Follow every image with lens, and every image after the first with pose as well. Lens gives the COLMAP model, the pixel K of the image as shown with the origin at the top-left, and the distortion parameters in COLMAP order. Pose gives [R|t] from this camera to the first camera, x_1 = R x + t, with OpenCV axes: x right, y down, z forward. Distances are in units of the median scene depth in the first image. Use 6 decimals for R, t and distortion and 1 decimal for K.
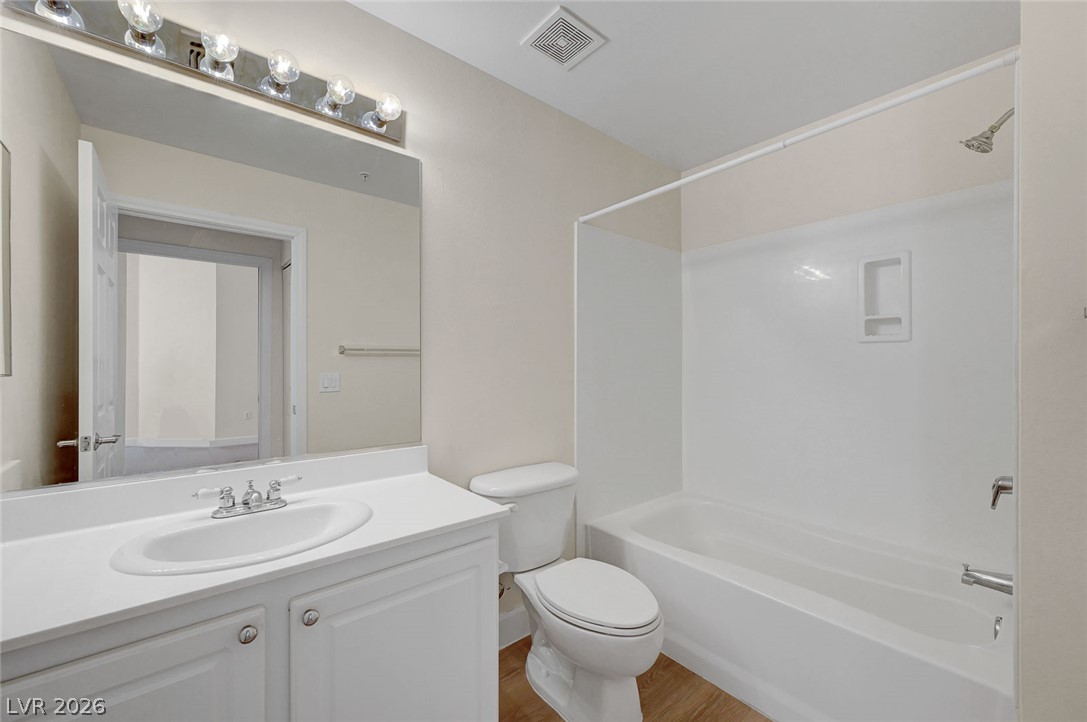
lens RADIAL K [[429.0, 0, 546.4], [0, 429.0, 363.7], [0, 0, 1]] dist [-0.014434, -0.000309]
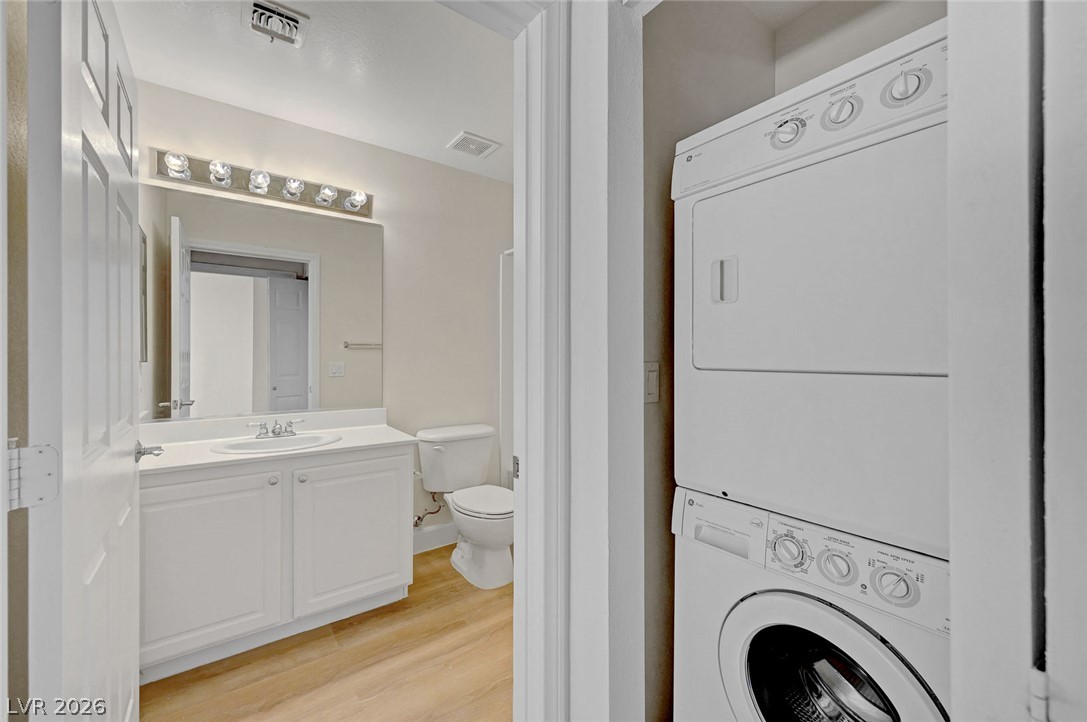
lens RADIAL K [[434.7, 0, 542.3], [0, 434.7, 354.0], [0, 0, 1]] dist [0.000366, 0.000101]
pose [[0.997860, 0.002837, -0.065323, 0.397215], [-0.003121, 0.999986, -0.004244, 0.001067], [0.065310, 0.004439, 0.997855, -0.553967]]
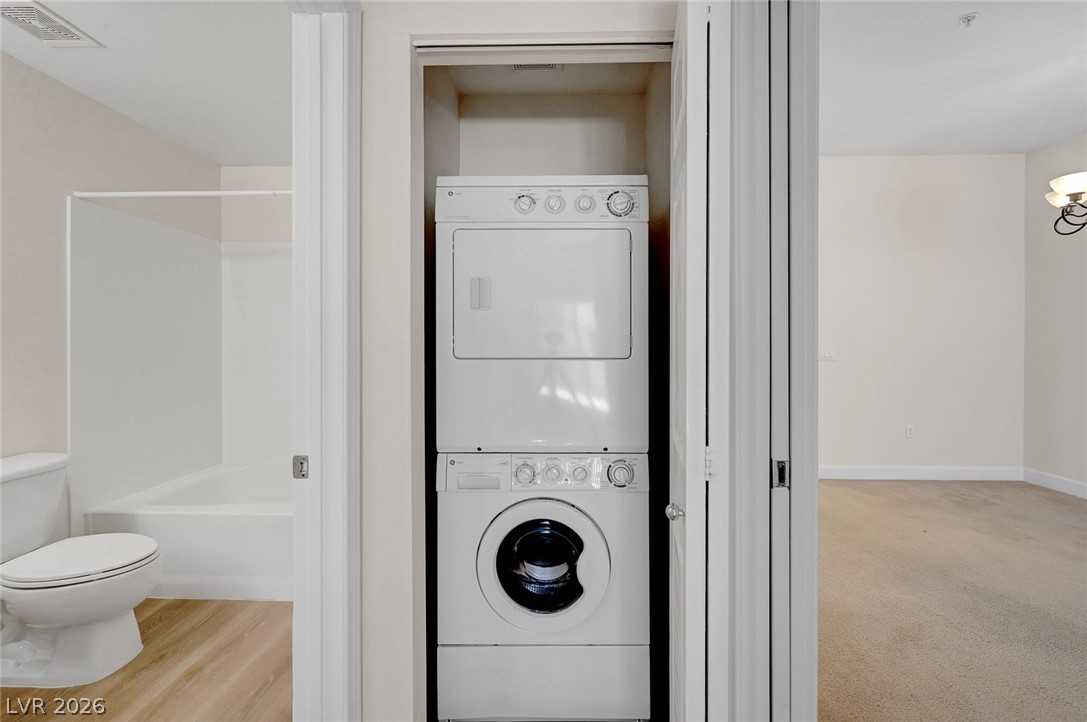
lens RADIAL K [[442.2, 0, 551.6], [0, 442.2, 346.9], [0, 0, 1]] dist [0.001757, 0.000353]
pose [[0.659939, -0.003455, 0.751311, 0.048027], [-0.001401, 0.999982, 0.005829, -0.008854], [-0.751318, -0.004900, 0.659923, -0.595735]]
